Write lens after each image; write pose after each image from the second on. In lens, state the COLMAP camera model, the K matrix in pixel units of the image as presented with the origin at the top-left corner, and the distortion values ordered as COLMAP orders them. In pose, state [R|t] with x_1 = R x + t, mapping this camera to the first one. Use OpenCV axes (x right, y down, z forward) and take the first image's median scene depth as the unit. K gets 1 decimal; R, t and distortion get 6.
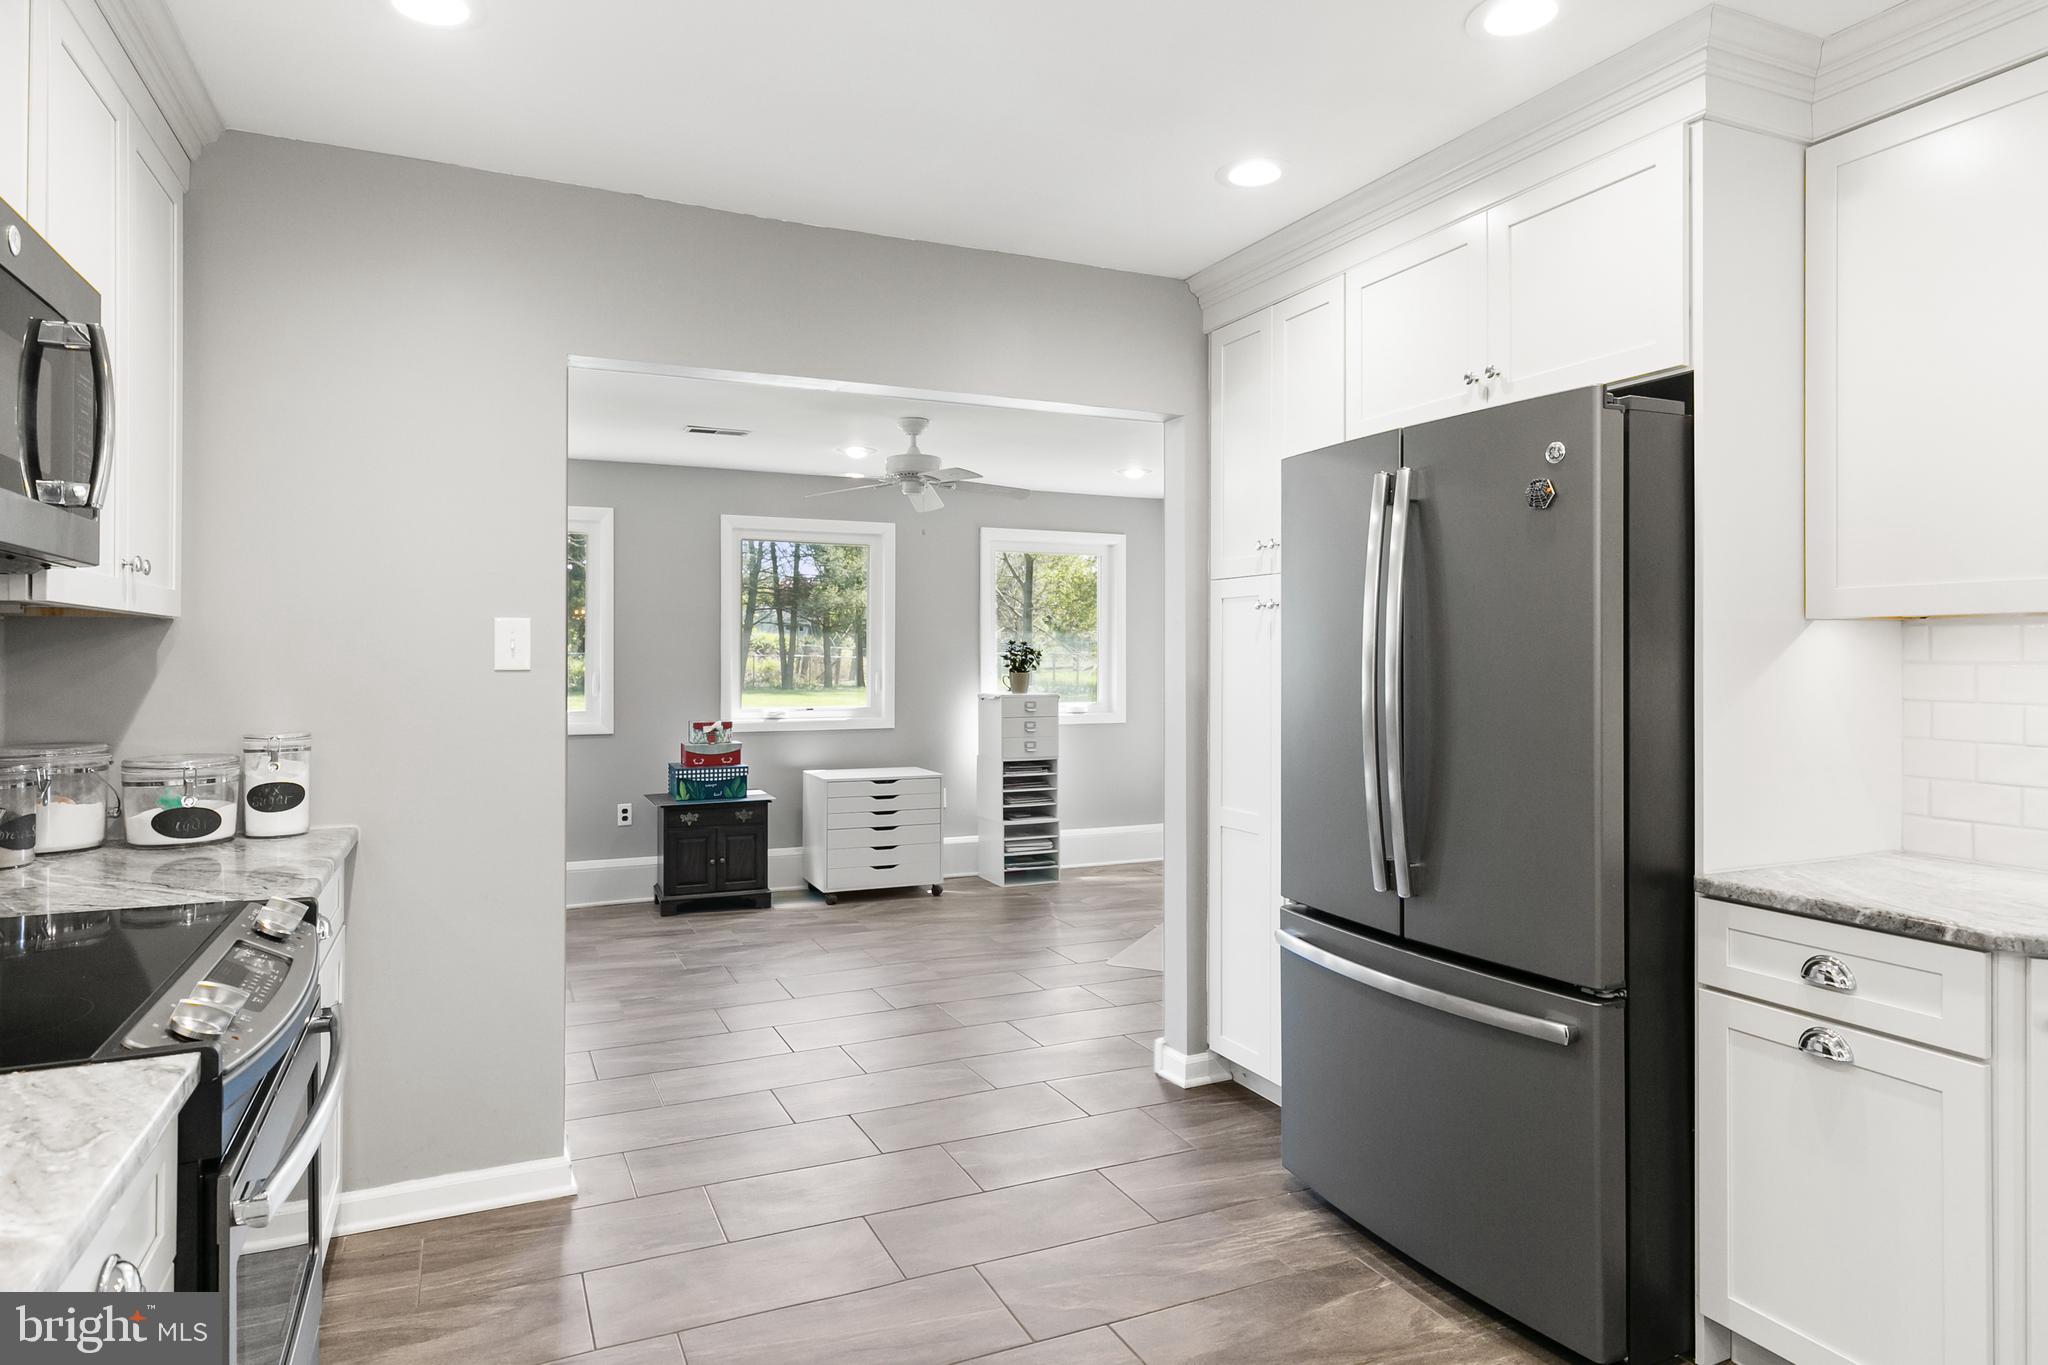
lens RADIAL K [[1144.6, 0, 1020.5], [0, 1144.6, 668.6], [0, 0, 1]] dist [0.002482, 0.000063]
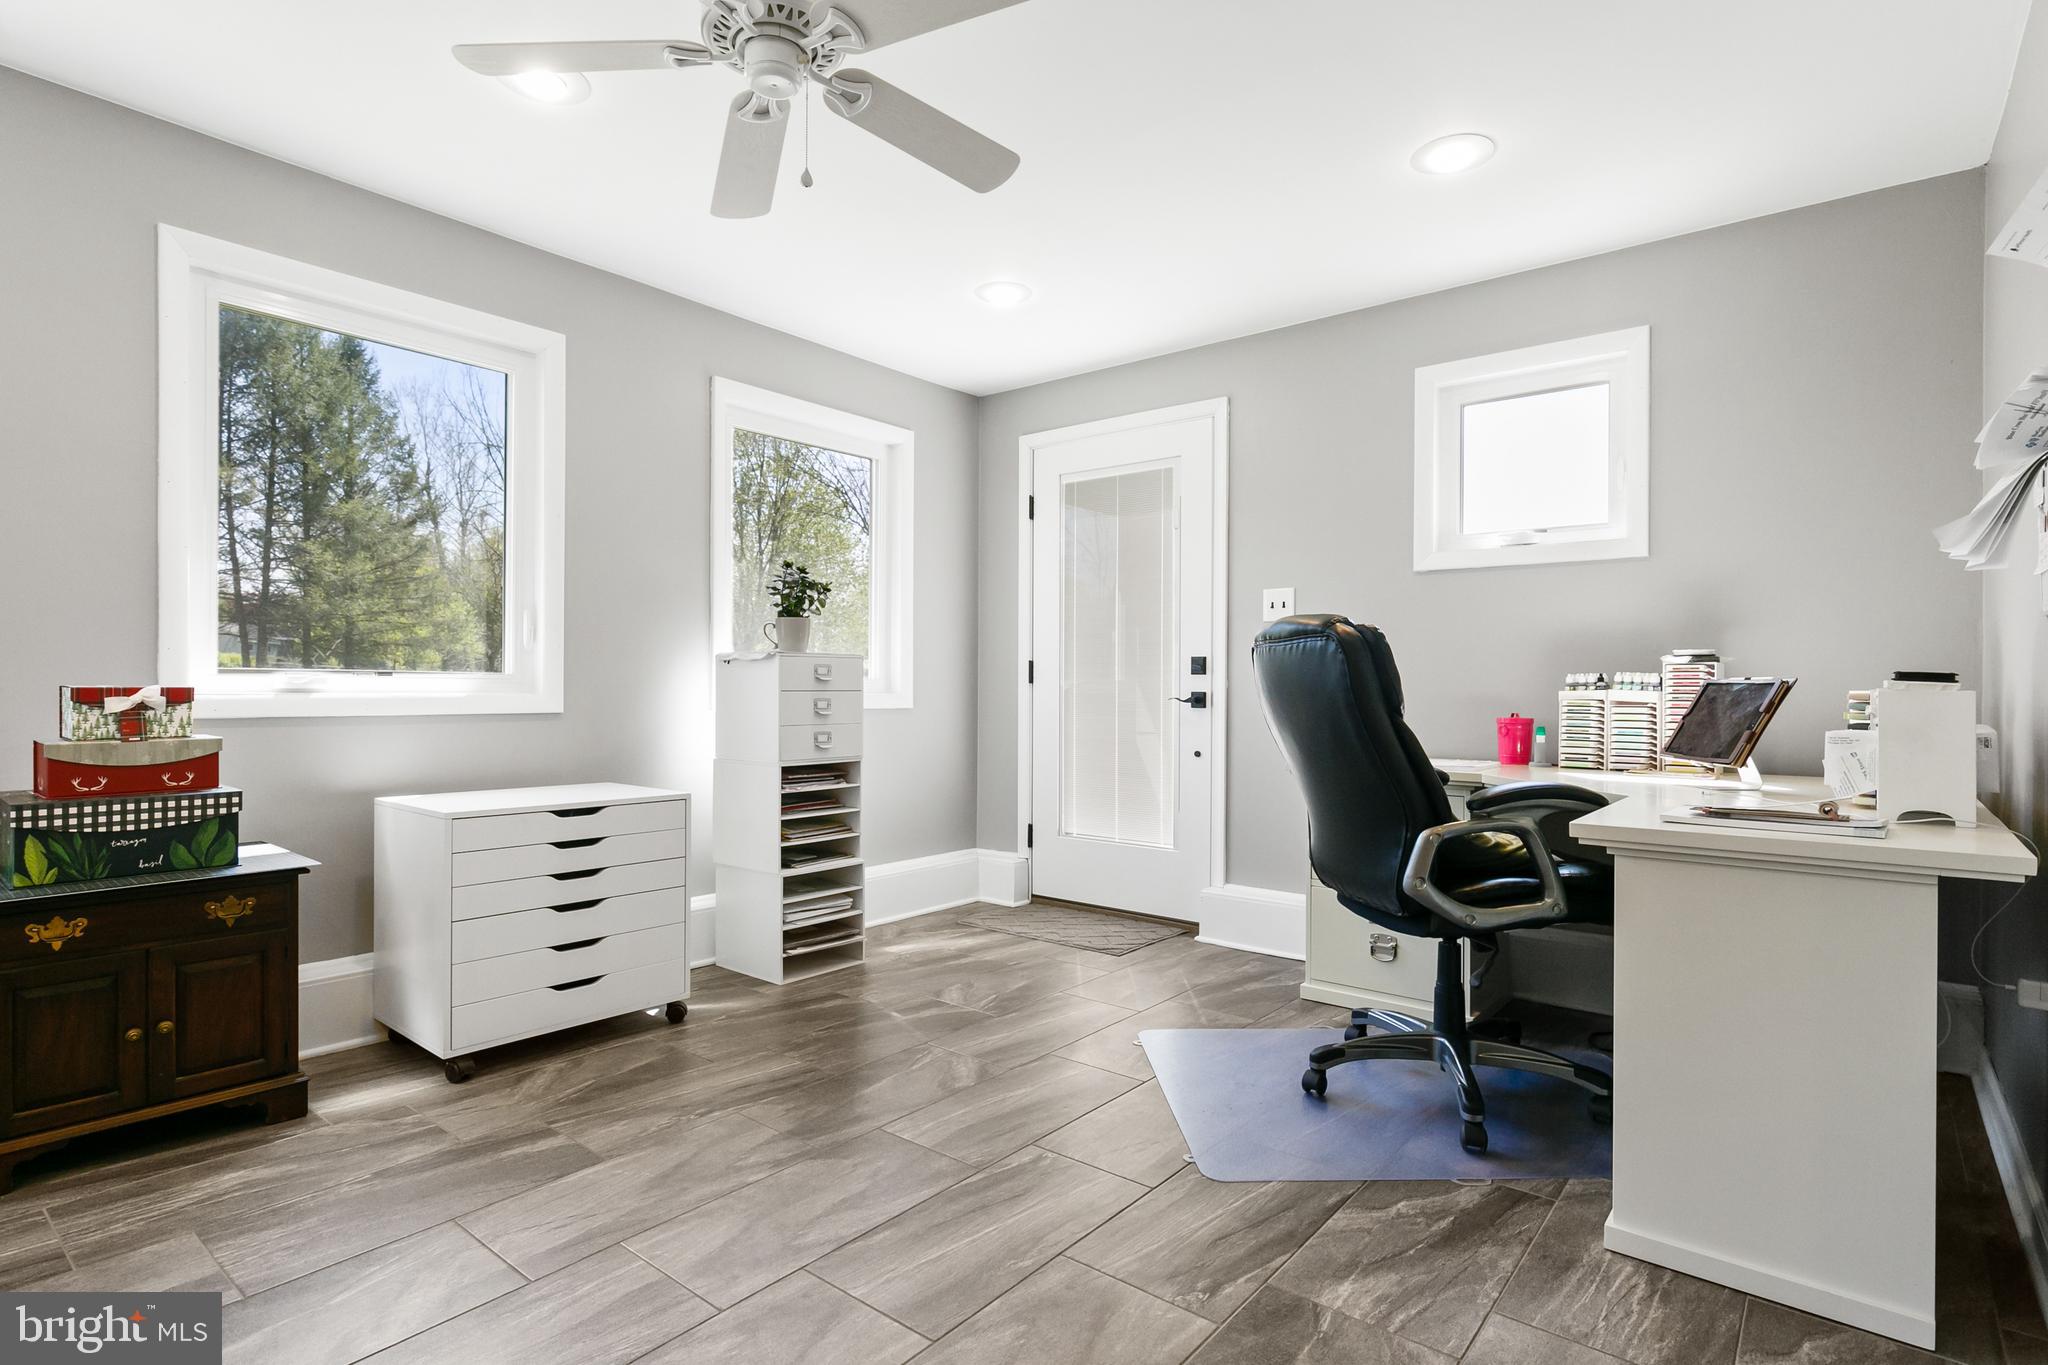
lens RADIAL K [[1021.9, 0, 1029.6], [0, 1021.9, 697.3], [0, 0, 1]] dist [-0.003436, 0.000244]
pose [[0.898757, -0.000577, 0.438448, -0.132913], [-0.000851, 0.999995, 0.003061, 0.046191], [-0.438447, -0.003125, 0.898752, 0.501479]]
